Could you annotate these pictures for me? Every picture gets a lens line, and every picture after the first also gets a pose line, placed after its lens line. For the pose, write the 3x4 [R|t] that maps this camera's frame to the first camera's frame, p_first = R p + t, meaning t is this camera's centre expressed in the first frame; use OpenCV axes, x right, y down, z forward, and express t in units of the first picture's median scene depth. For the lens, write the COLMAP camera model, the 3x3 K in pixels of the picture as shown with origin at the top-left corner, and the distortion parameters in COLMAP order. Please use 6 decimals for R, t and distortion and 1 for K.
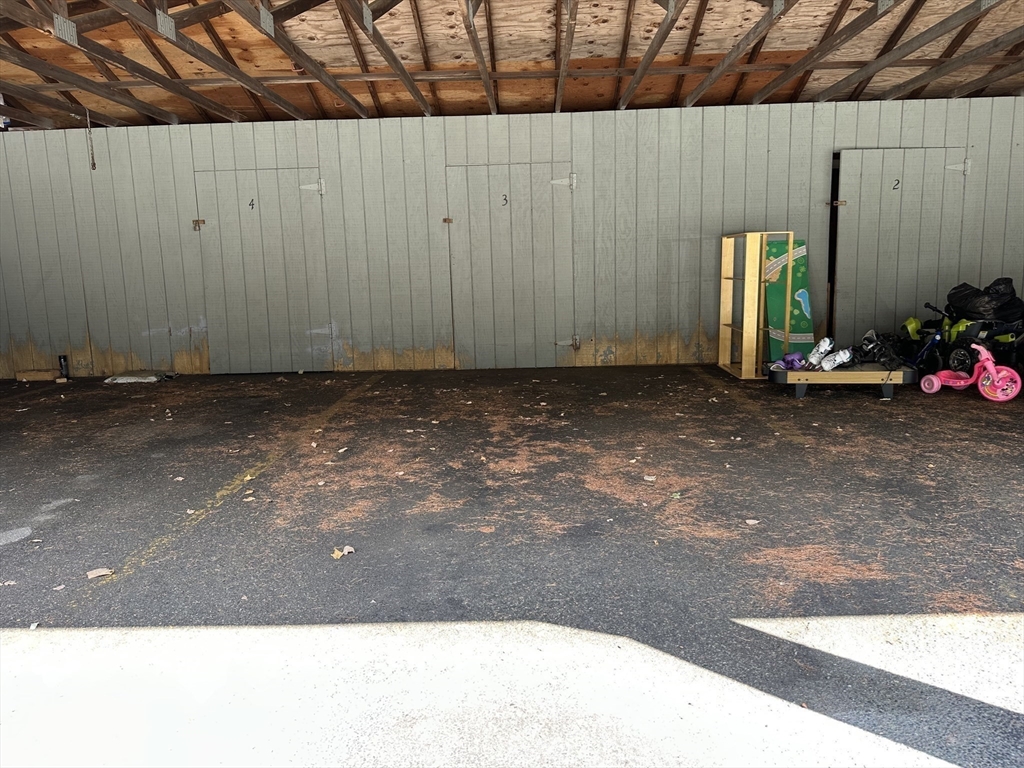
lens RADIAL K [[711.4, 0, 512.6], [0, 711.4, 382.2], [0, 0, 1]] dist [0.001191, -0.018095]
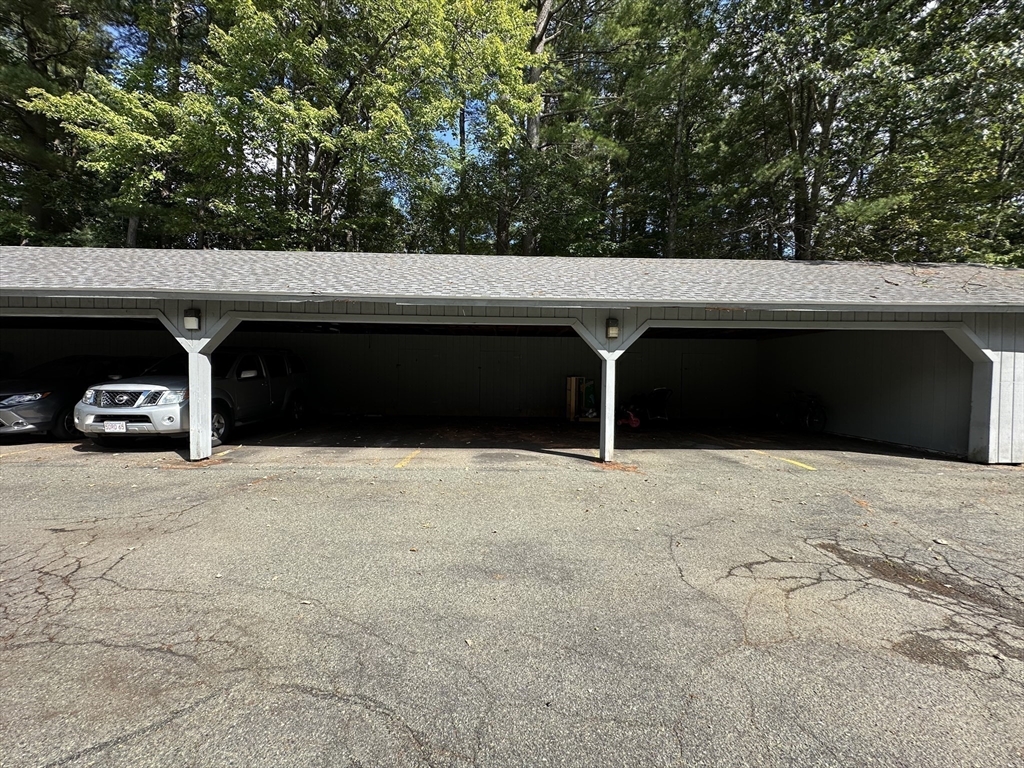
lens RADIAL K [[409.6, 0, 512.1], [0, 409.6, 384.5], [0, 0, 1]] dist [-0.001752, 0.000317]
pose [[0.997982, 0.039919, 0.049373, -0.040354], [-0.032621, 0.989519, -0.140667, 0.101193], [-0.054471, 0.138773, 0.988825, -0.849012]]
